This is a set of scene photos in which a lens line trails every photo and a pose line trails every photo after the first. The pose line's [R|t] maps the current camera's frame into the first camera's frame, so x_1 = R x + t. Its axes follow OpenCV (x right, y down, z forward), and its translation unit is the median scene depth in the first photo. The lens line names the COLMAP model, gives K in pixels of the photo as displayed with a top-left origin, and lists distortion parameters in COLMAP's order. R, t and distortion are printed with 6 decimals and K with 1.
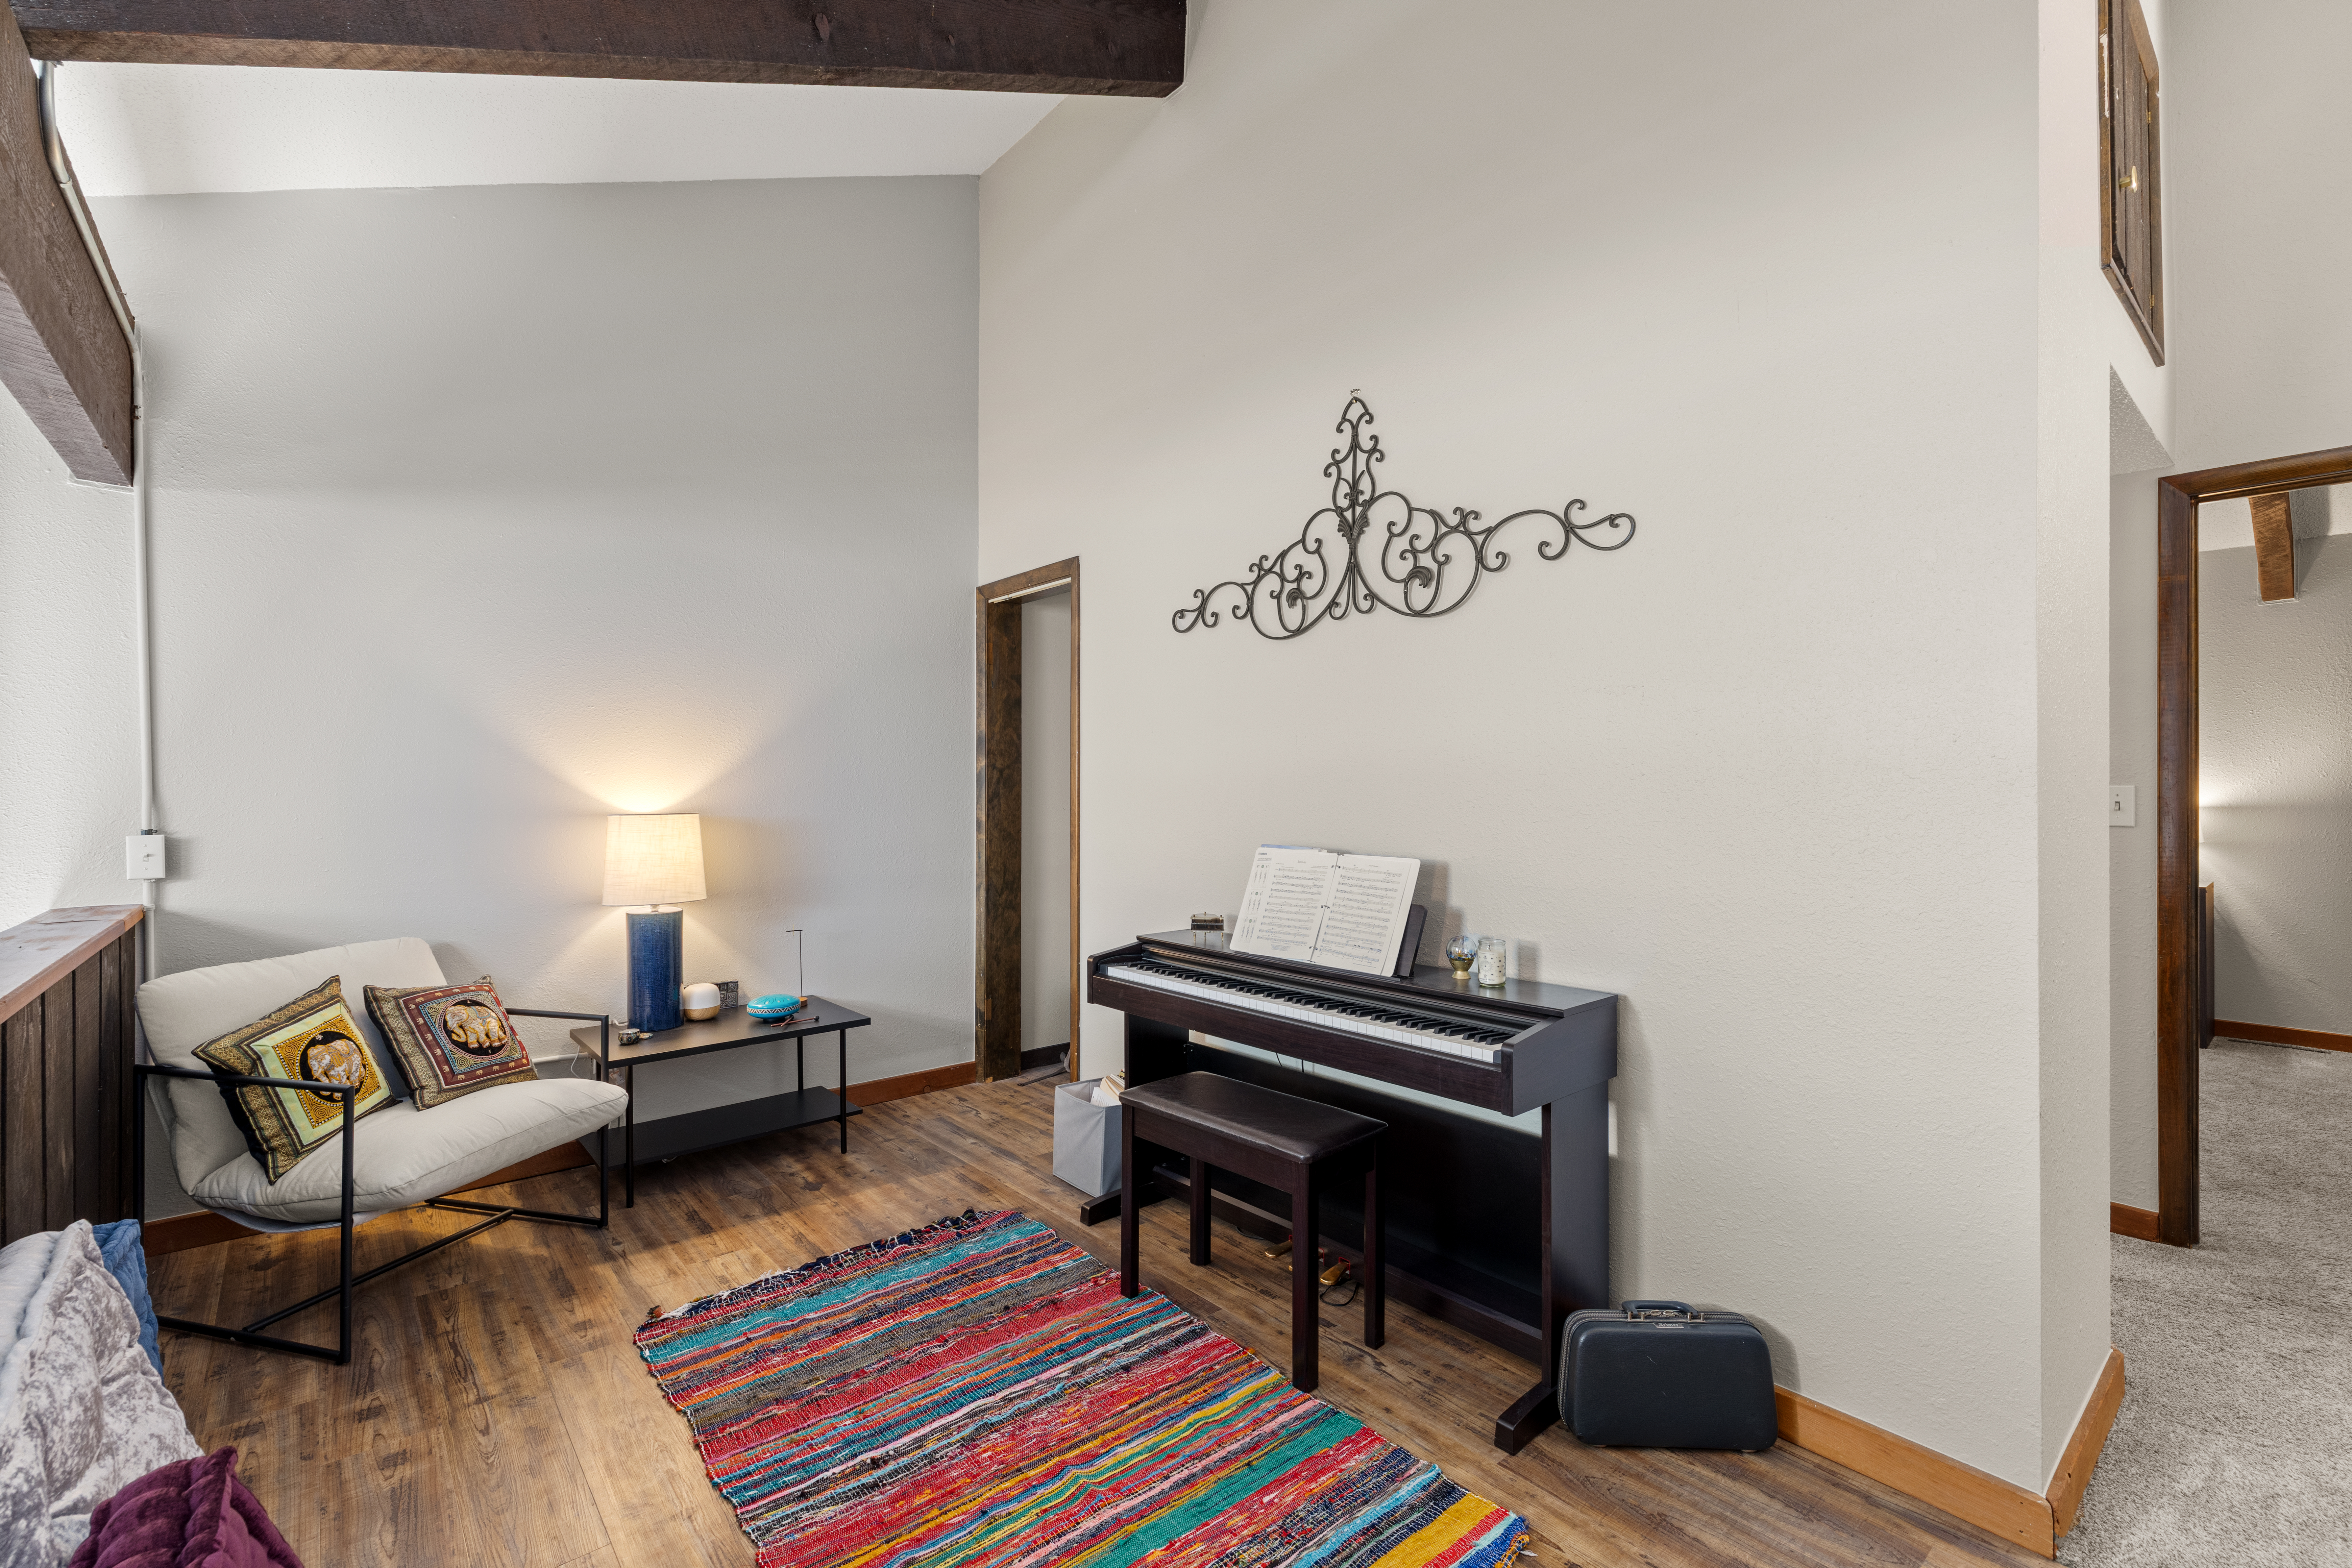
lens RADIAL K [[1023.7, 0, 1167.5], [0, 1023.7, 776.5], [0, 0, 1]] dist [0.003795, 0.000376]
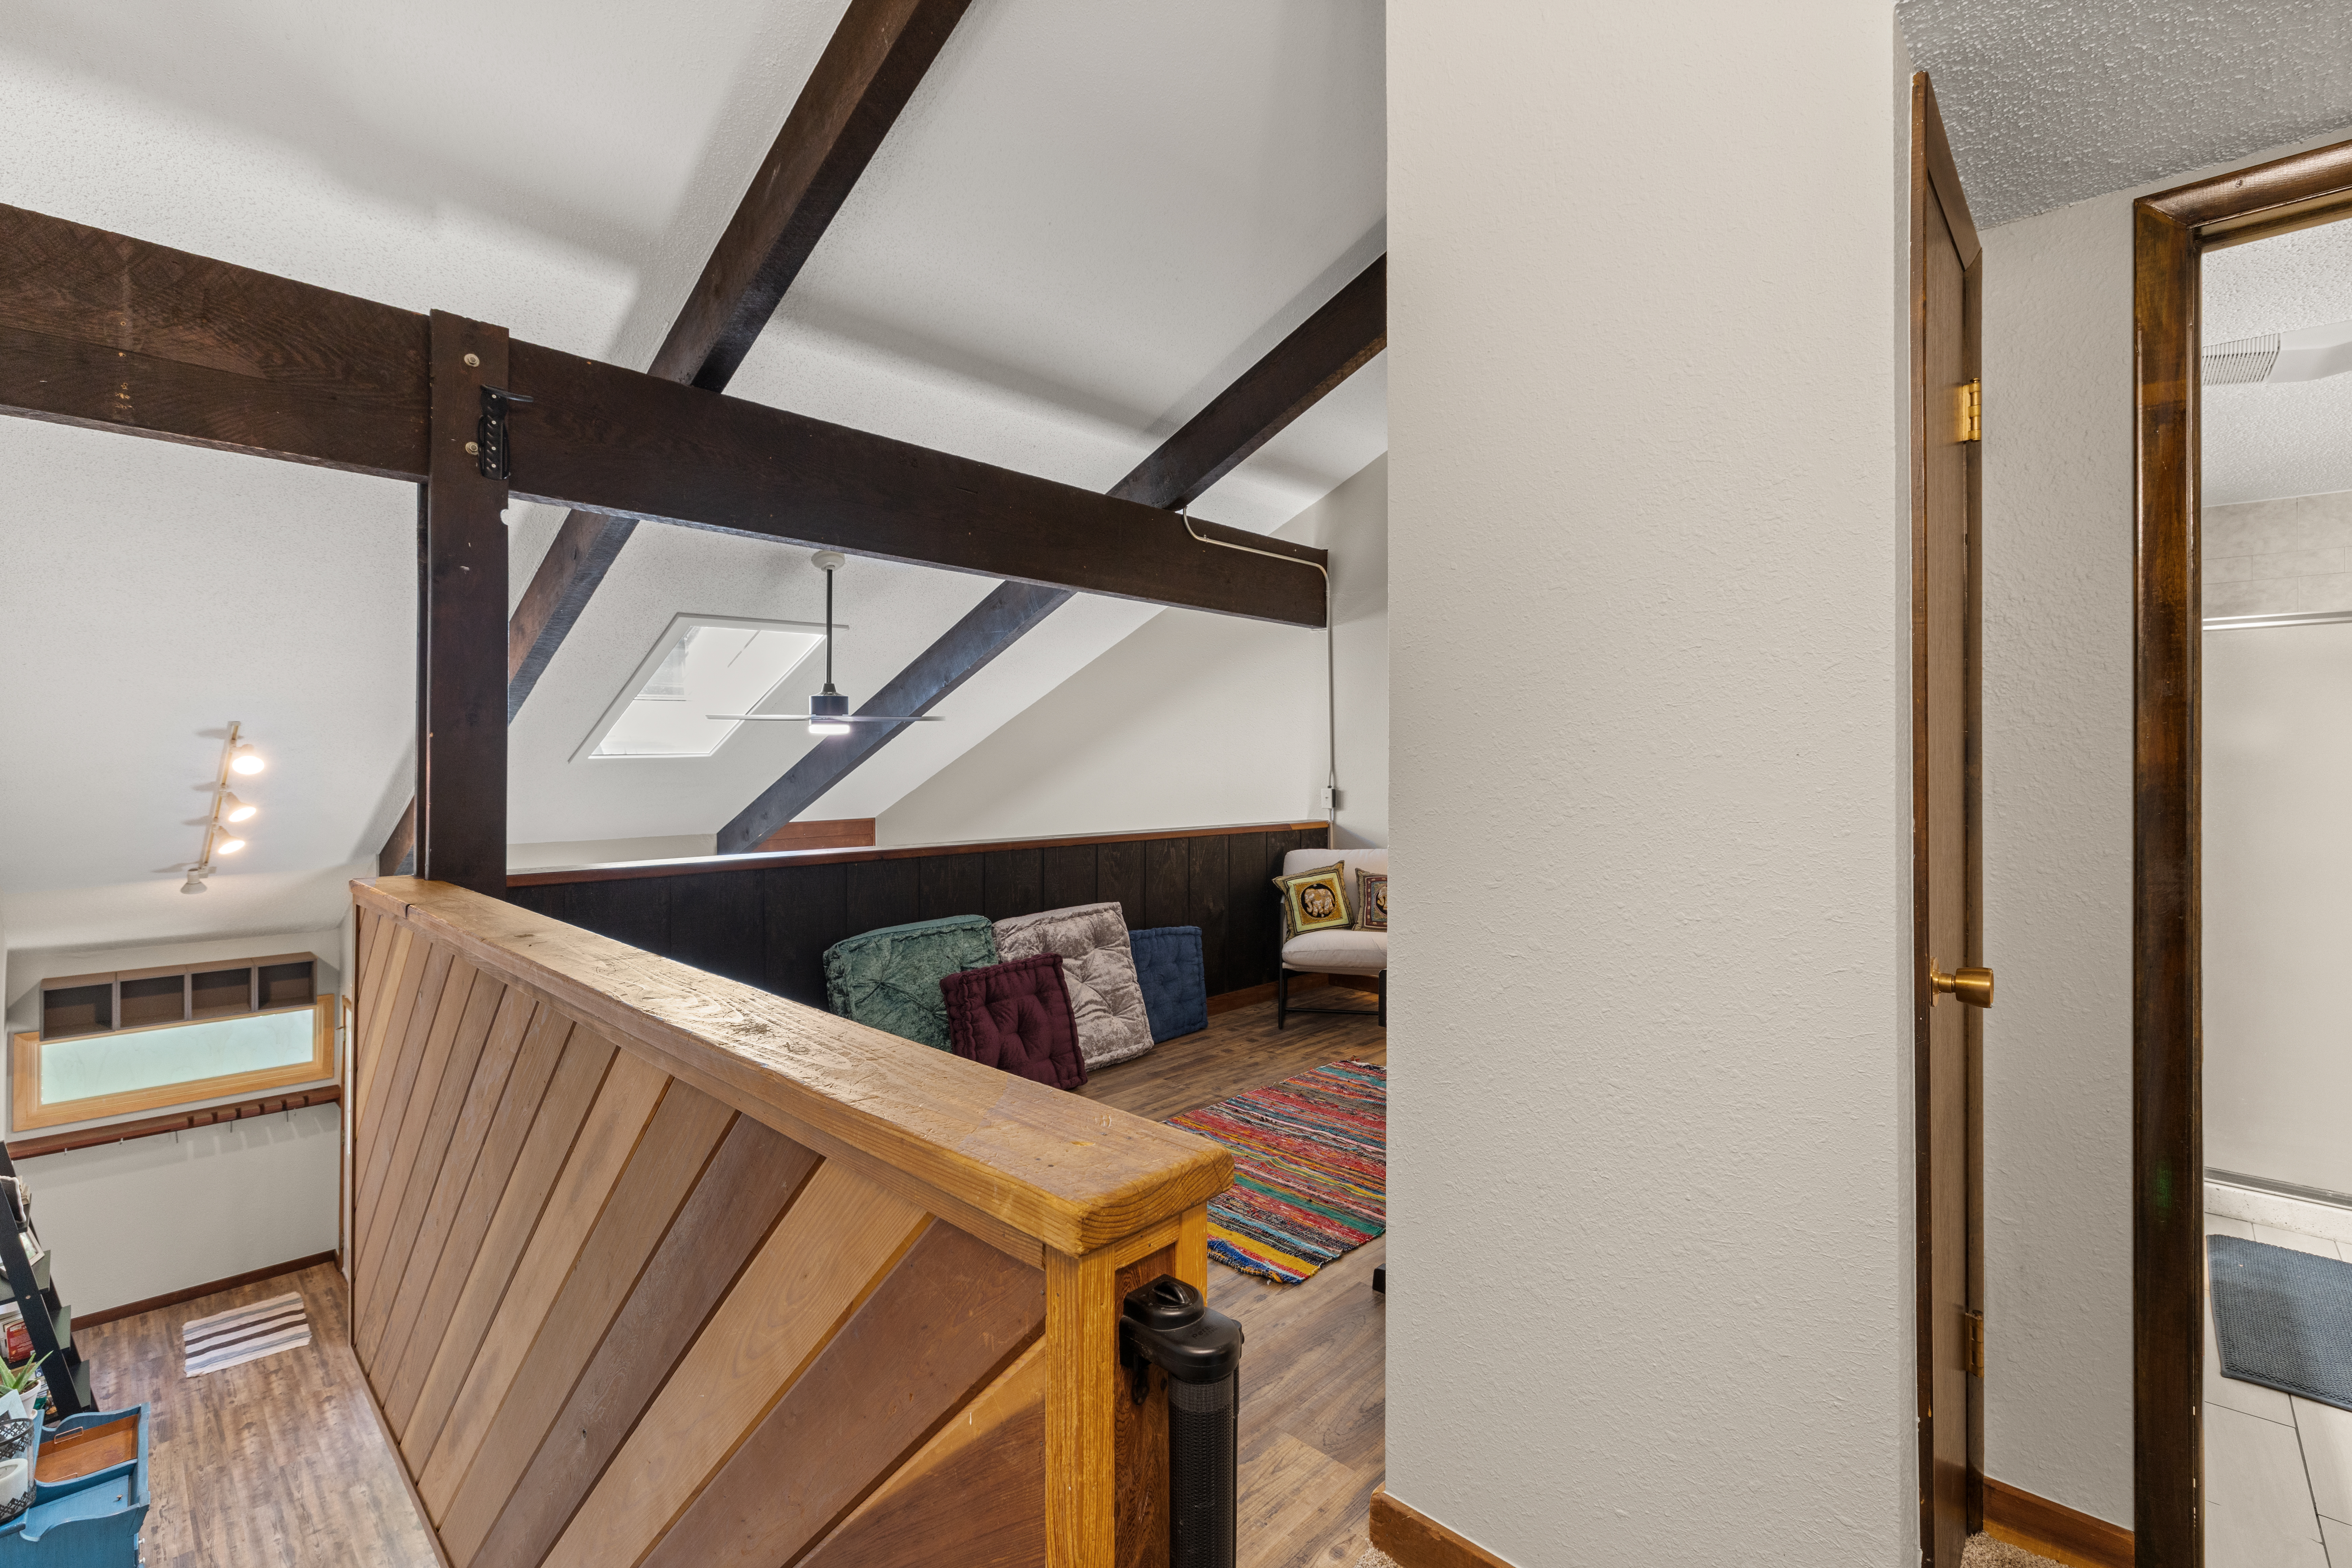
lens RADIAL K [[1023.7, 0, 1166.1], [0, 1023.7, 773.8], [0, 0, 1]] dist [0.003795, 0.000376]
pose [[0.115445, 0.011497, -0.993247, 1.478581], [0.006178, 0.999905, 0.012292, -0.002047], [0.993295, -0.007555, 0.115363, 0.559571]]
